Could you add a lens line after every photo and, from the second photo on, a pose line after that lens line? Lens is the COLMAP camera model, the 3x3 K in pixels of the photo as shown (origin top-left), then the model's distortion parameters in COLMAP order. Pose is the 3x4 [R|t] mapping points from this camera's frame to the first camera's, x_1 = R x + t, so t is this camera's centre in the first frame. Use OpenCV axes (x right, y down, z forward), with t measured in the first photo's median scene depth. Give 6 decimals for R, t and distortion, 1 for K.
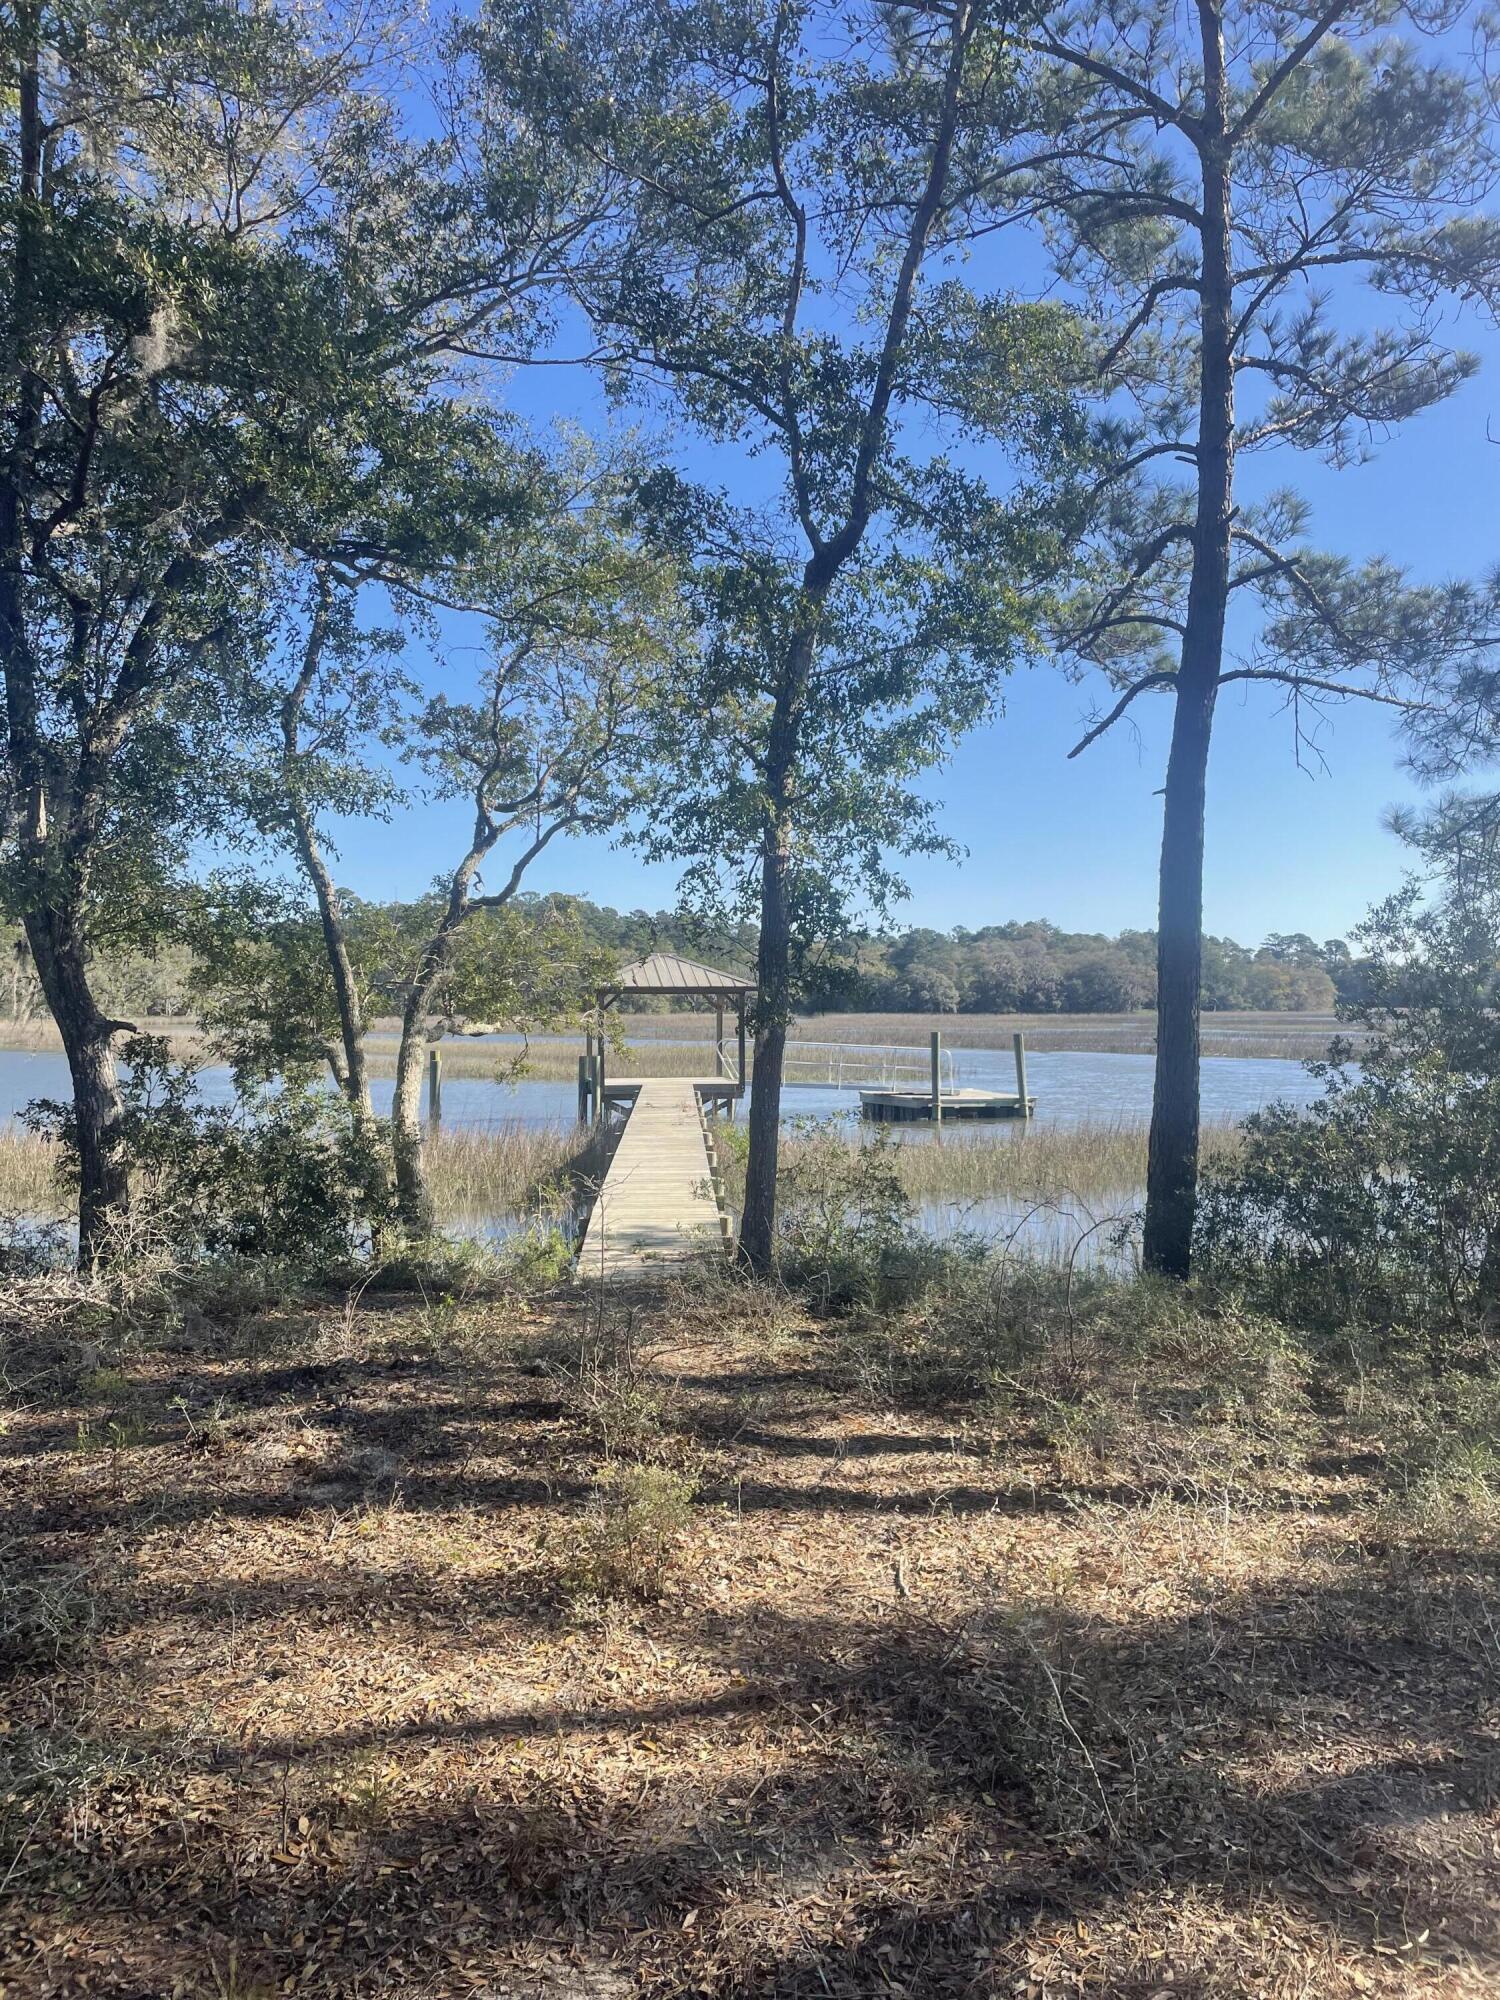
lens RADIAL K [[1498.7, 0, 750.0], [0, 1498.7, 1000.0], [0, 0, 1]] dist [-0.003063, -0.000394]
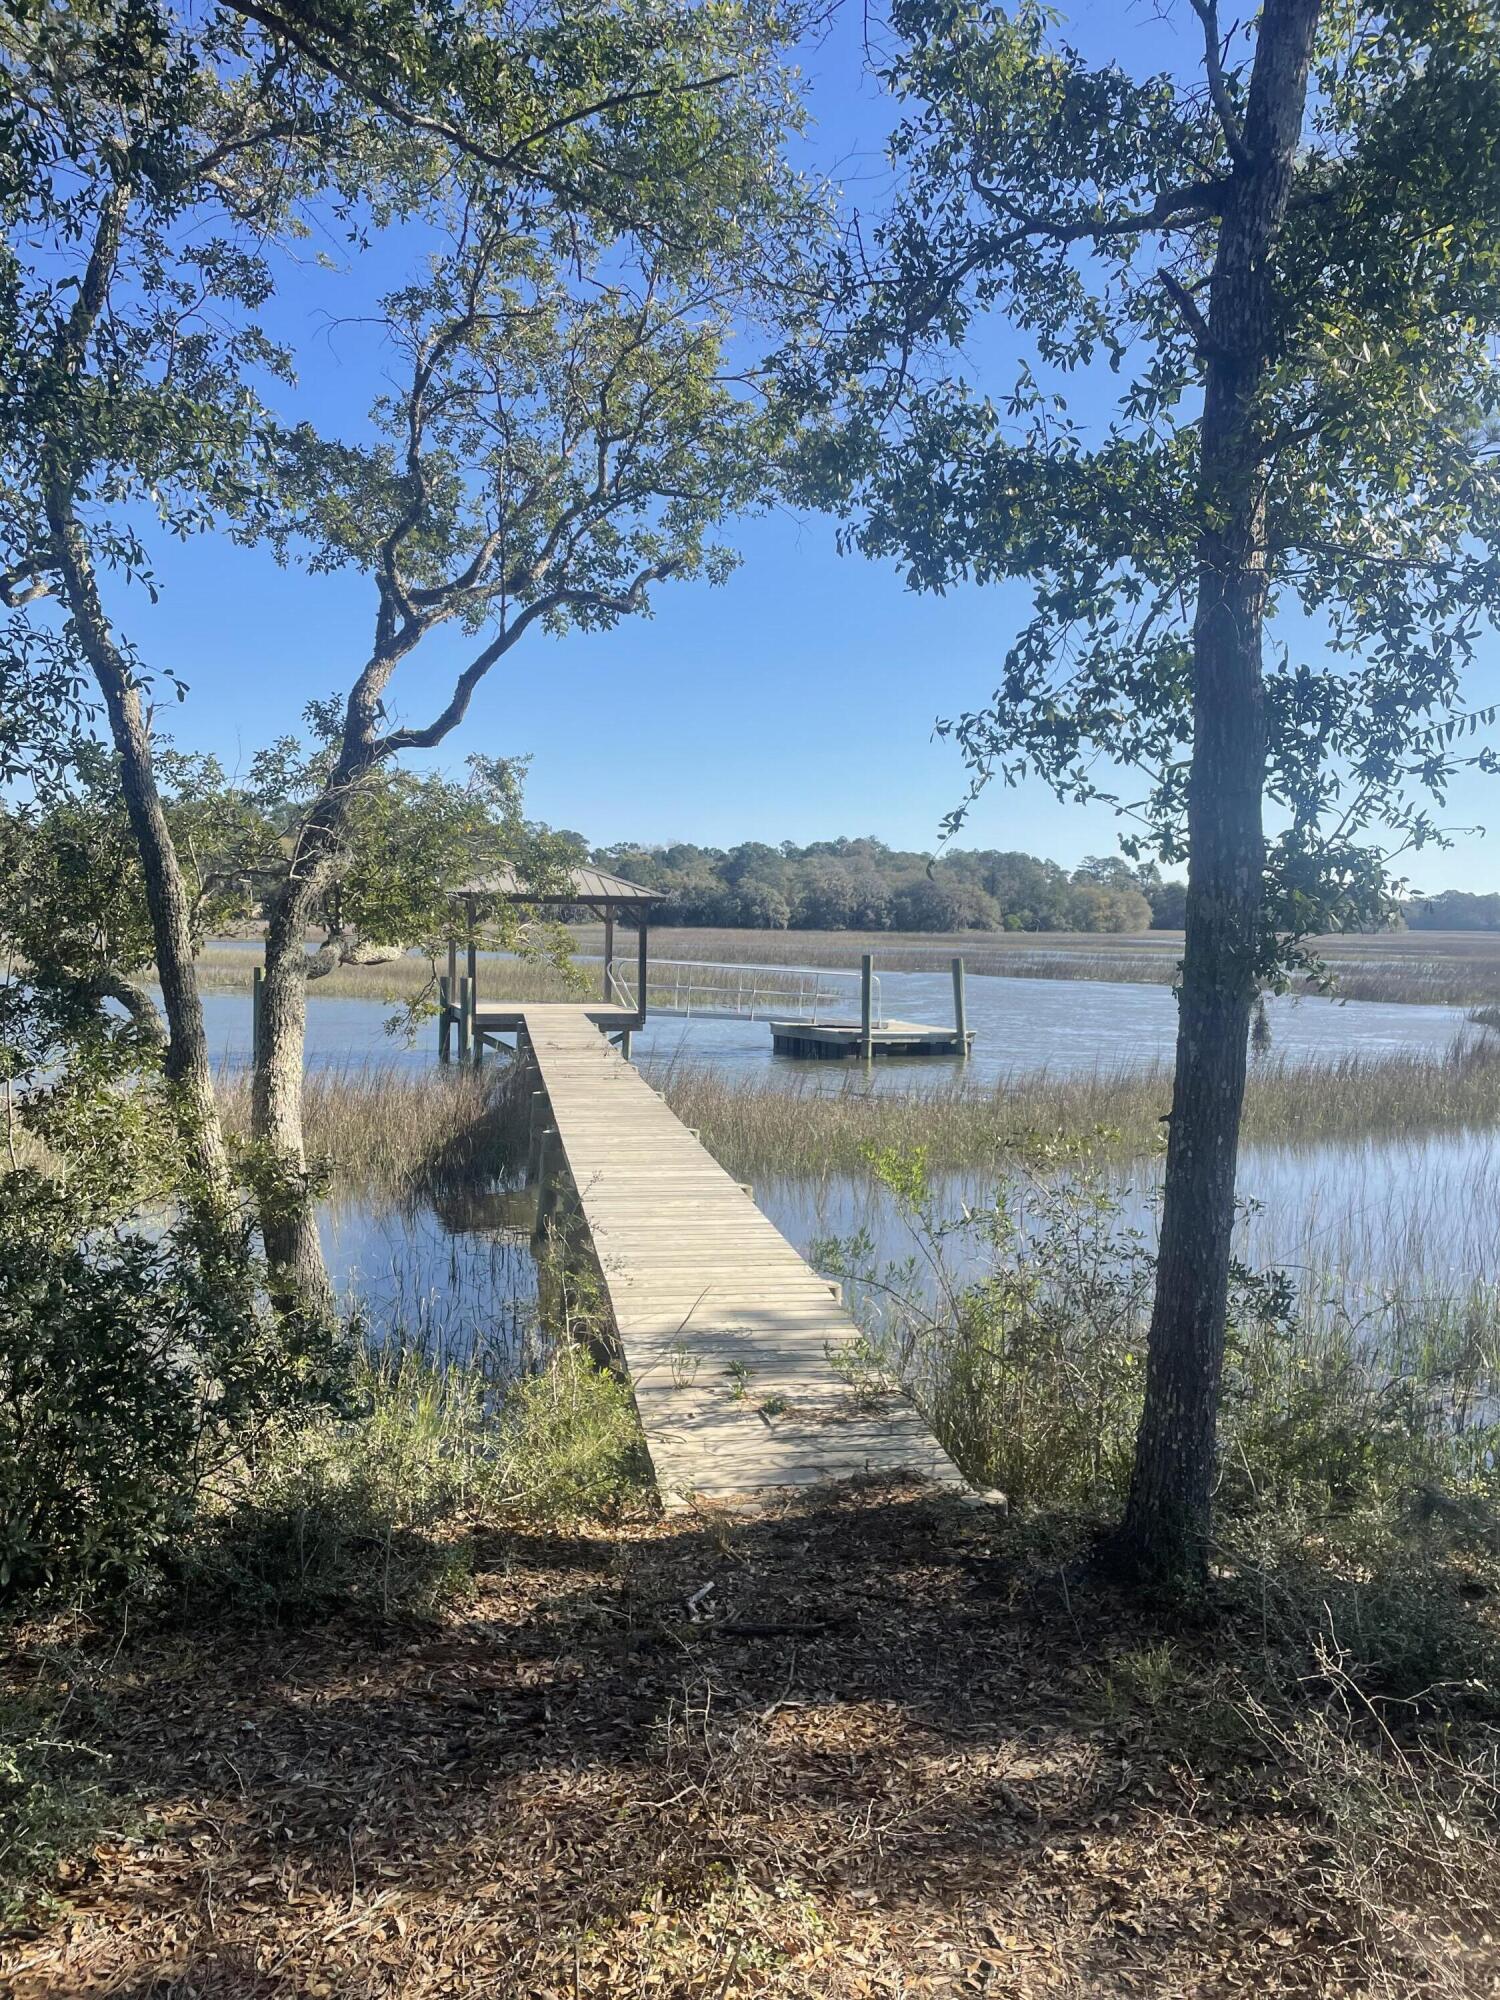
lens RADIAL K [[1516.5, 0, 736.2], [0, 1516.5, 1037.6], [0, 0, 1]] dist [-0.038134, -0.001113]
pose [[0.994163, 0.010615, 0.107367, -0.042417], [-0.019345, 0.996559, 0.080600, 0.000150], [-0.106142, -0.082207, 0.990947, 0.150871]]
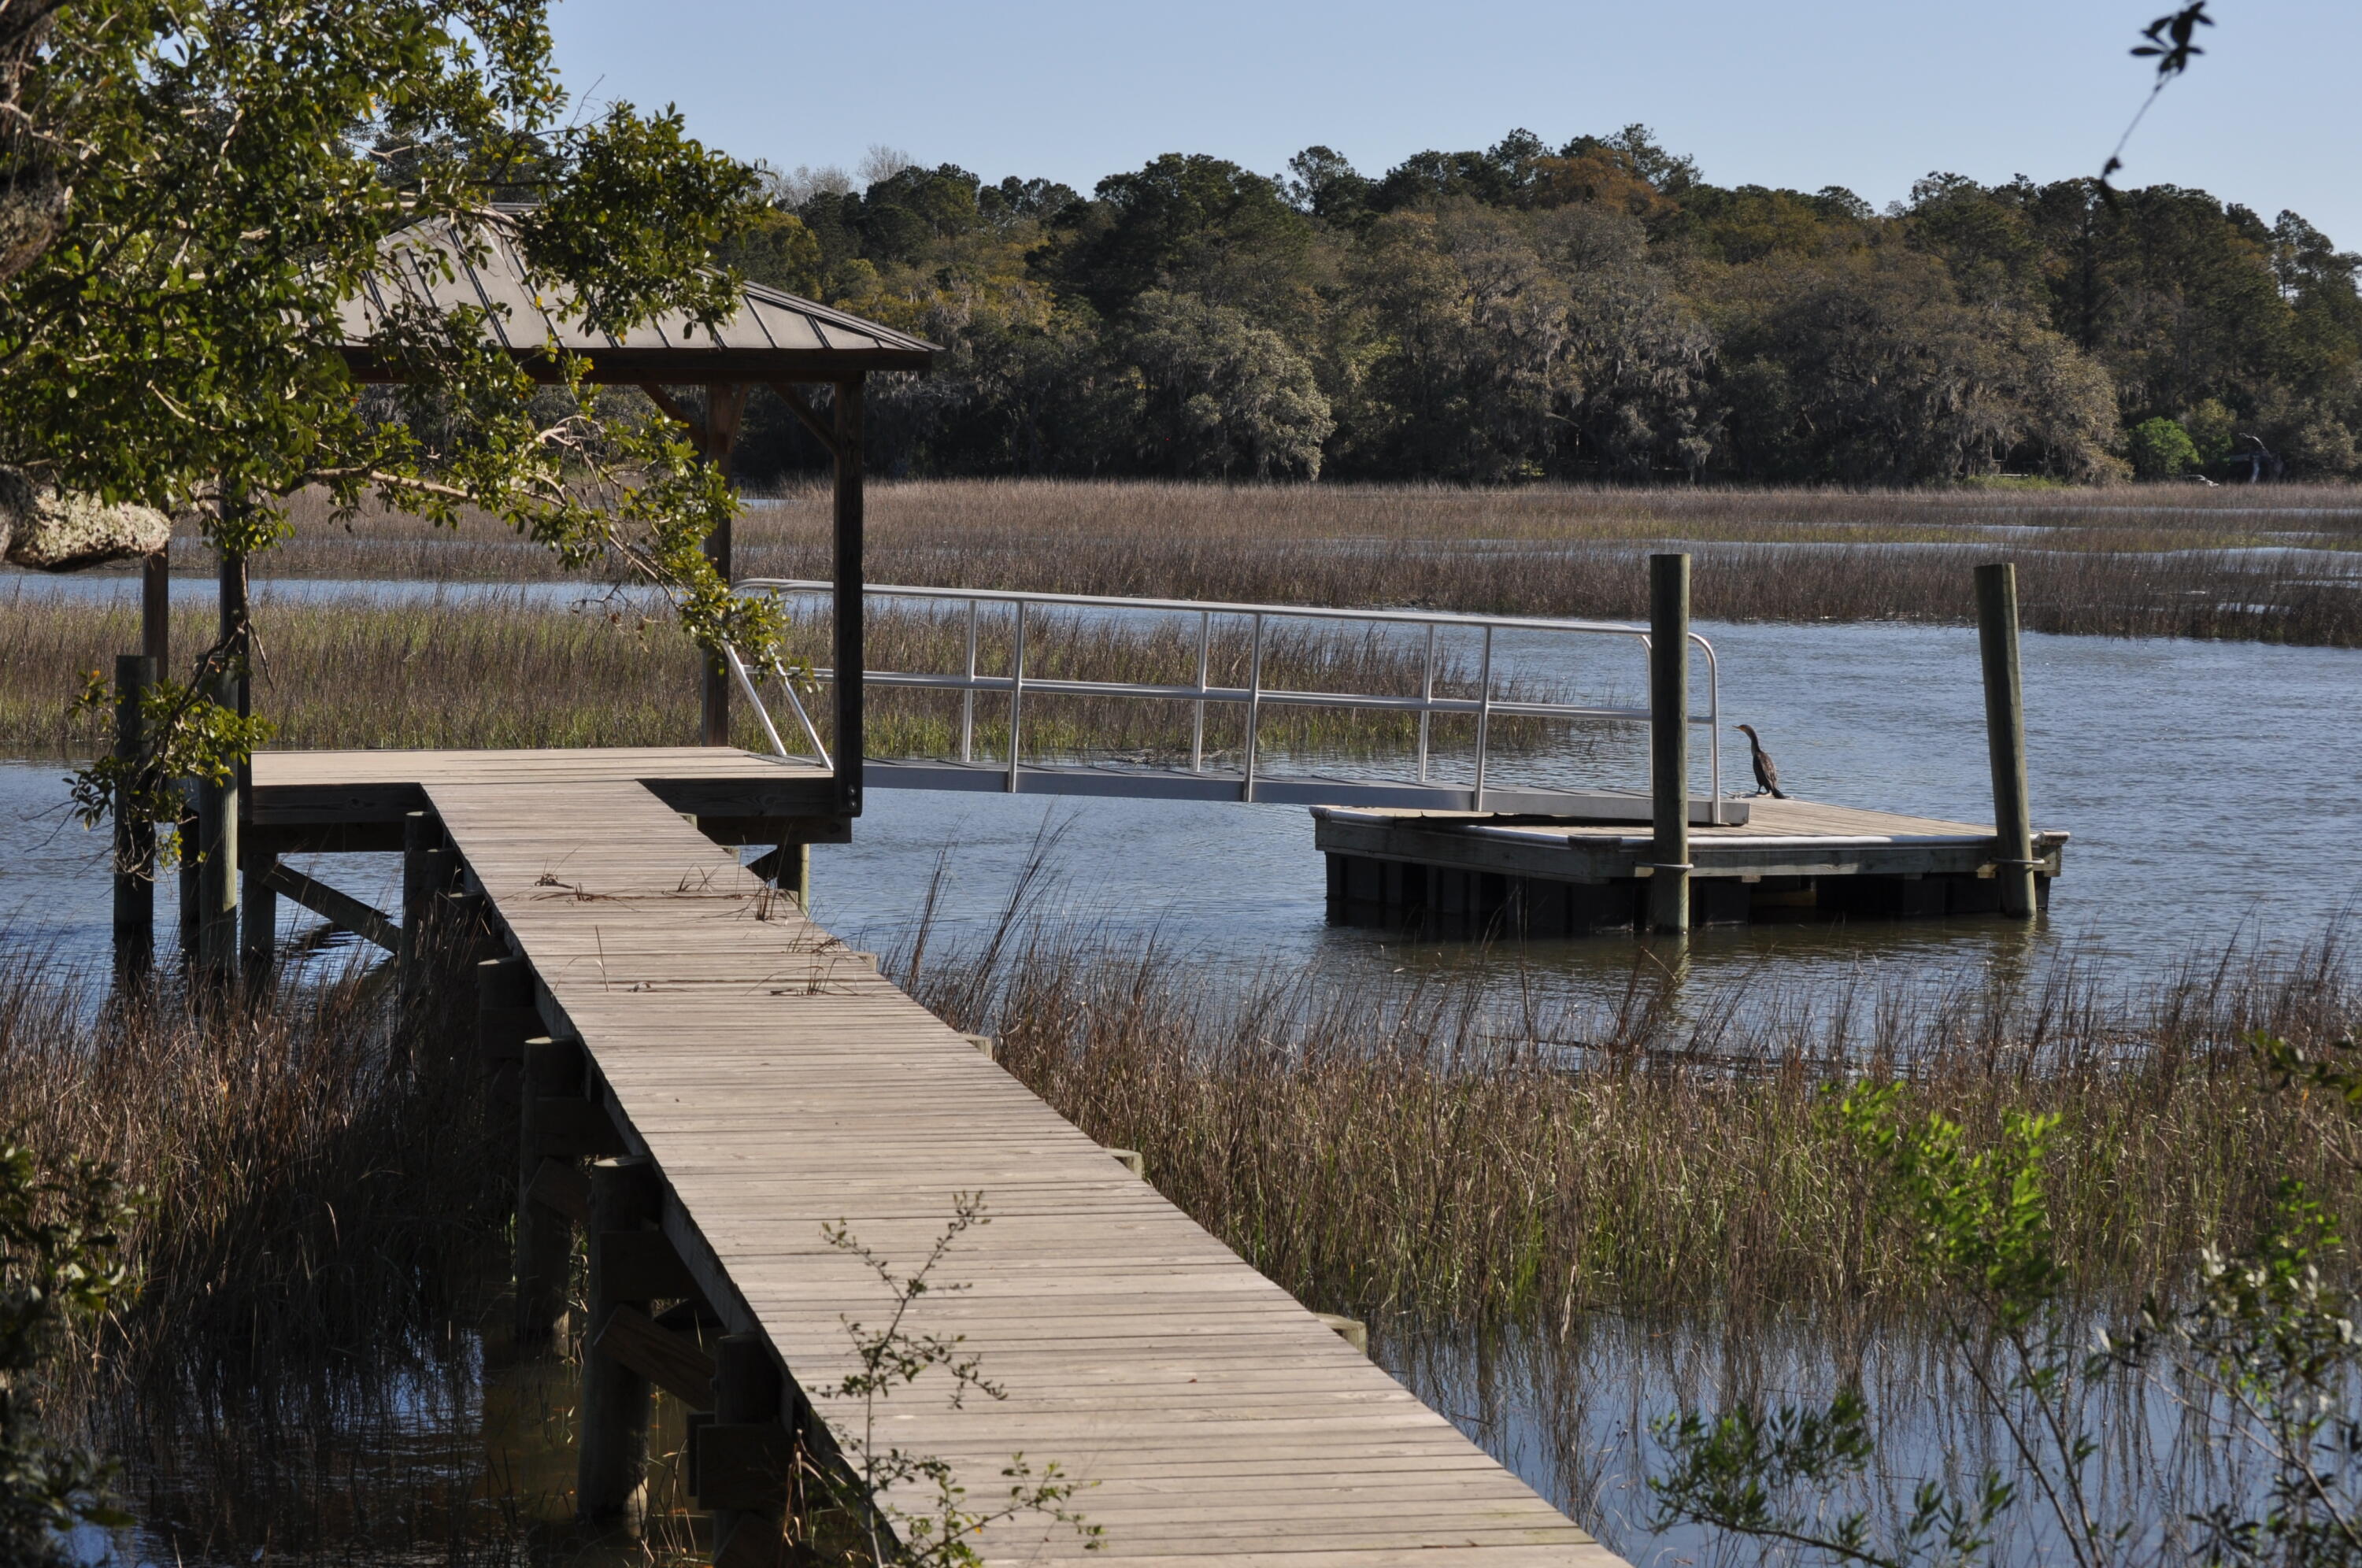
lens RADIAL K [[5746.7, 0, 1181.0], [0, 5746.7, 784.0], [0, 0, 1]] dist [-0.291439, 0.467292]
pose [[0.993262, 0.000899, 0.115883, -0.054542], [-0.008101, 0.998062, 0.061691, 0.002458], [-0.115603, -0.062214, 0.991345, 0.125687]]
